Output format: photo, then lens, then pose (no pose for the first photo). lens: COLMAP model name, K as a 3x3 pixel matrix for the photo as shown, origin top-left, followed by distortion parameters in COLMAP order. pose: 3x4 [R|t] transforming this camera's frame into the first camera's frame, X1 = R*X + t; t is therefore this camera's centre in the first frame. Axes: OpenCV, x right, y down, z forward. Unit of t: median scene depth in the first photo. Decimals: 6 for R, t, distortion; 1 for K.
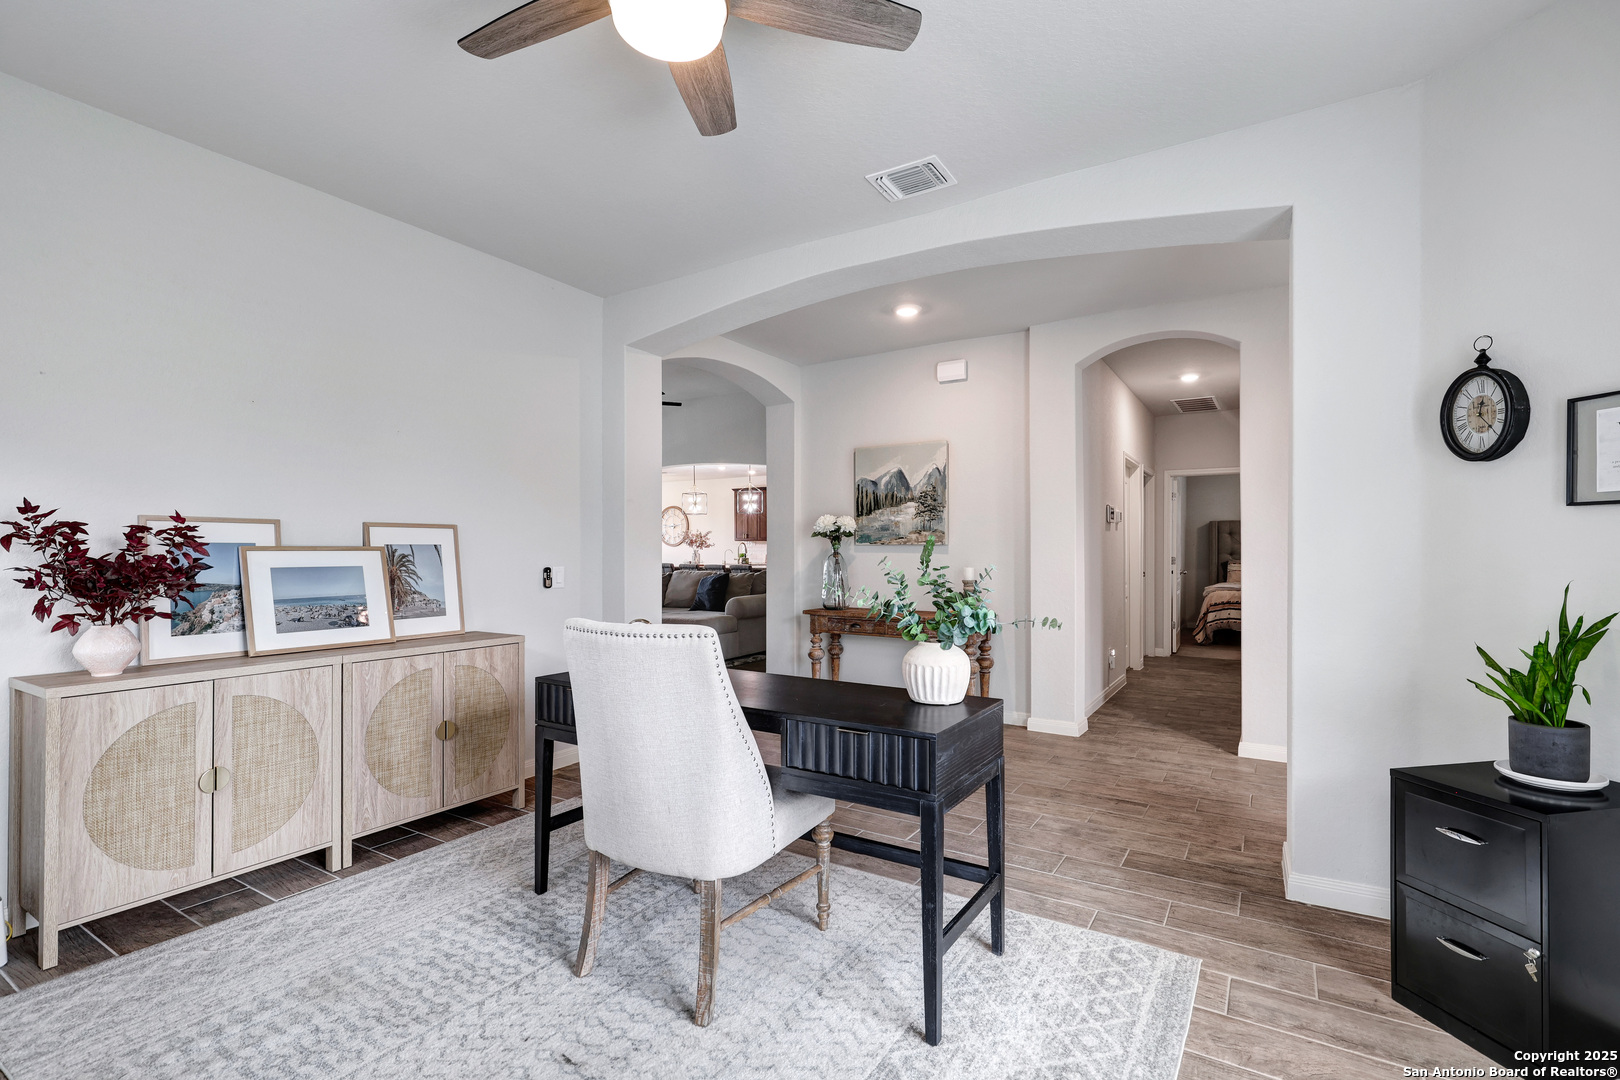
lens RADIAL K [[740.1, 0, 807.0], [0, 740.1, 545.3], [0, 0, 1]] dist [0.006615, -0.001918]
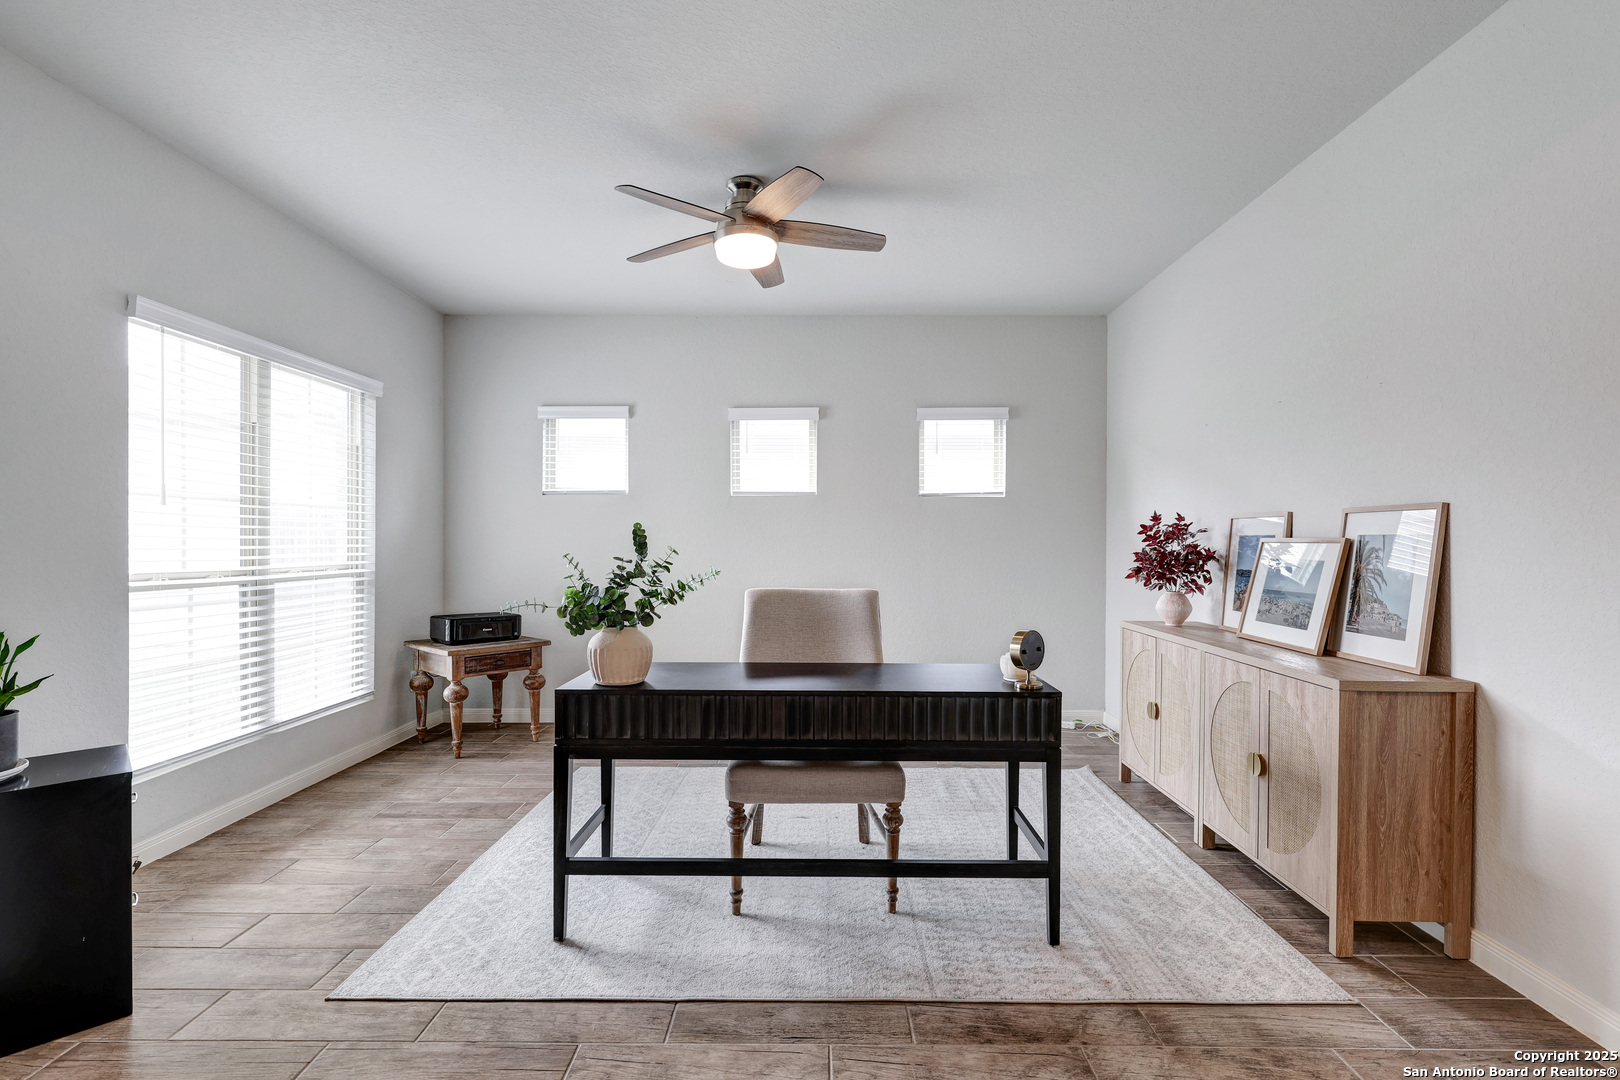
lens RADIAL K [[740.1, 0, 810.5], [0, 740.1, 546.4], [0, 0, 1]] dist [0.006615, -0.001918]
pose [[-0.839709, 0.004127, -0.543021, 0.282888], [0.001777, 0.999987, 0.004853, 0.004983], [0.543034, 0.003110, -0.839705, 1.112089]]
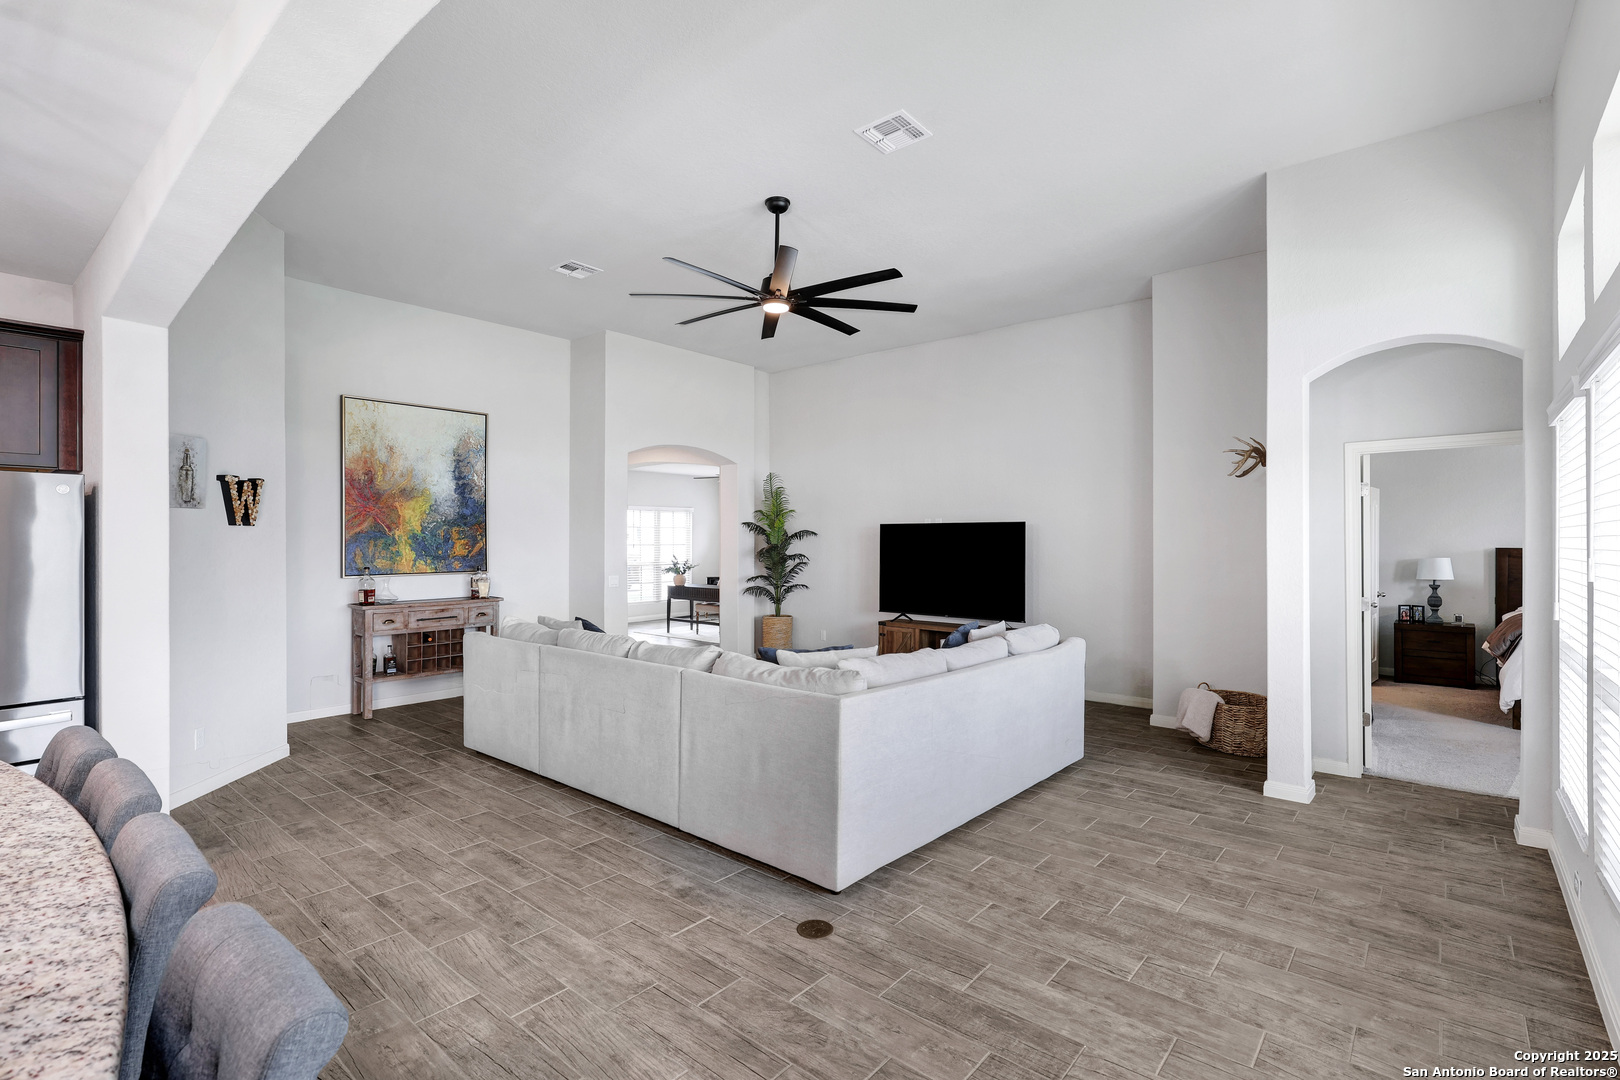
lens RADIAL K [[740.1, 0, 816.6], [0, 740.1, 541.9], [0, 0, 1]] dist [0.006615, -0.001918]
pose [[-0.991165, 0.004302, 0.132562, -0.831909], [0.004145, 0.999990, -0.001459, -0.050823], [-0.132567, -0.000896, -0.991174, 3.372487]]
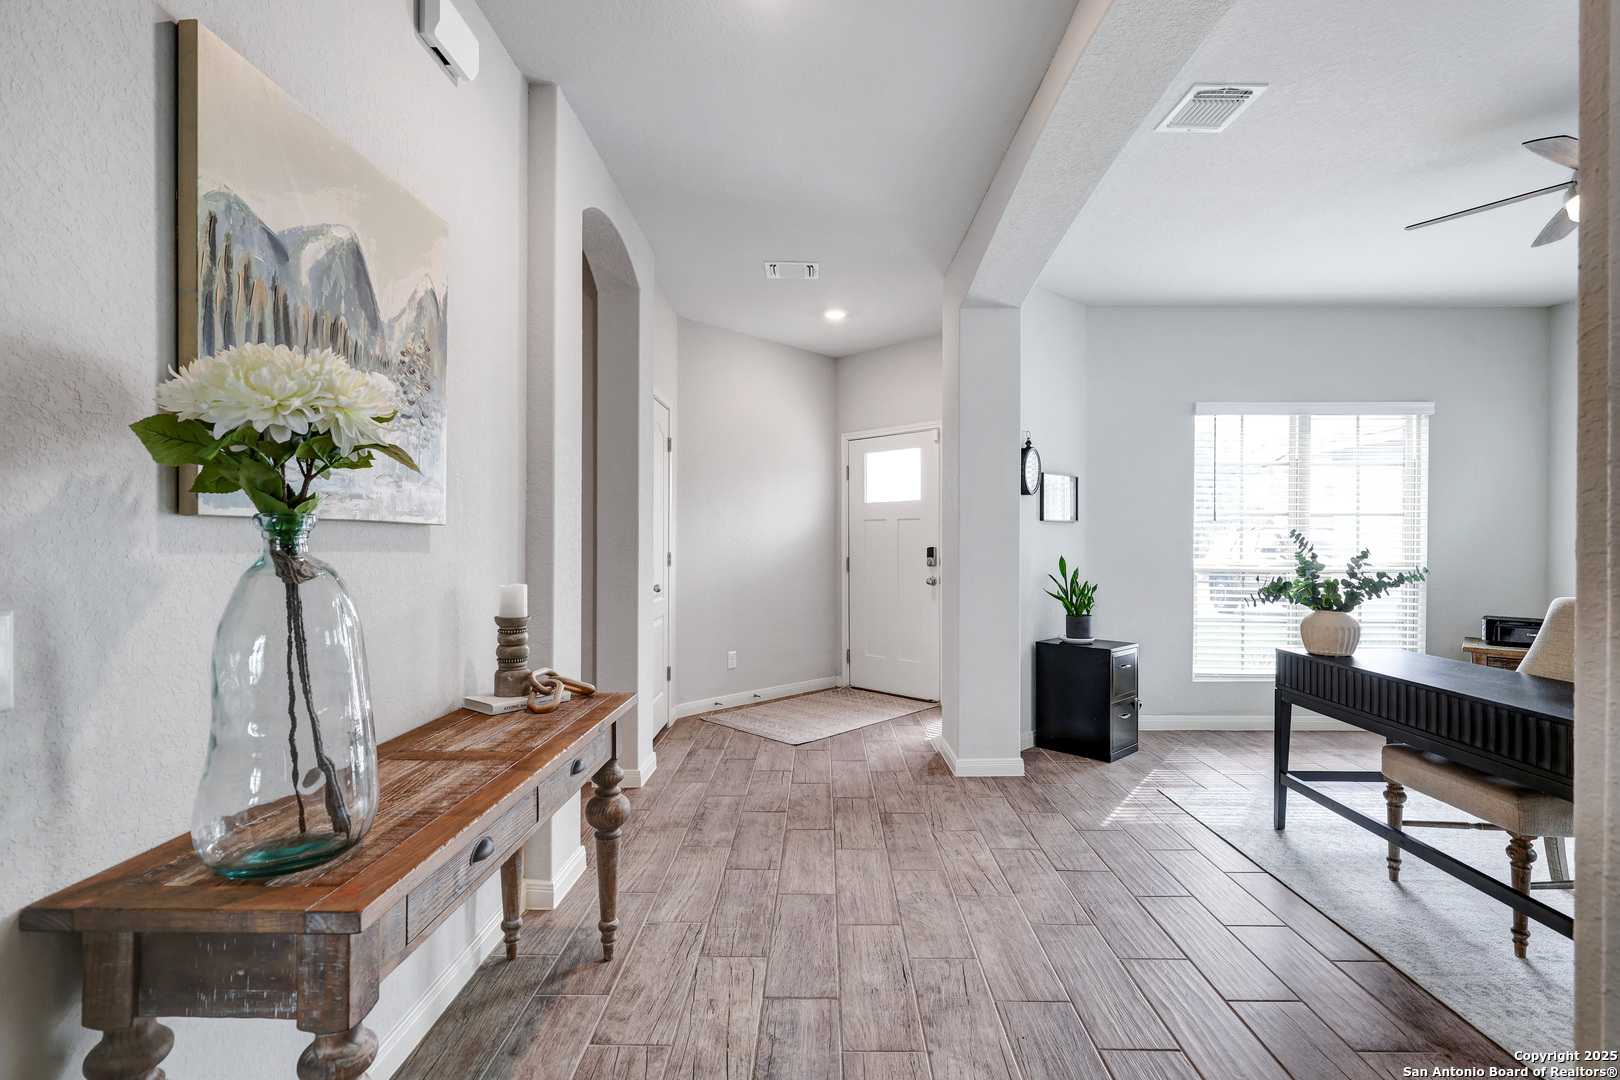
lens RADIAL K [[776.5, 0, 815.6], [0, 776.5, 552.1], [0, 0, 1]] dist [0.004775, 0.000151]
pose [[-0.534301, -0.013100, 0.845193, -0.278907], [-0.006360, 0.999914, 0.011478, 0.008010], [-0.845270, 0.000757, -0.534338, 1.384184]]
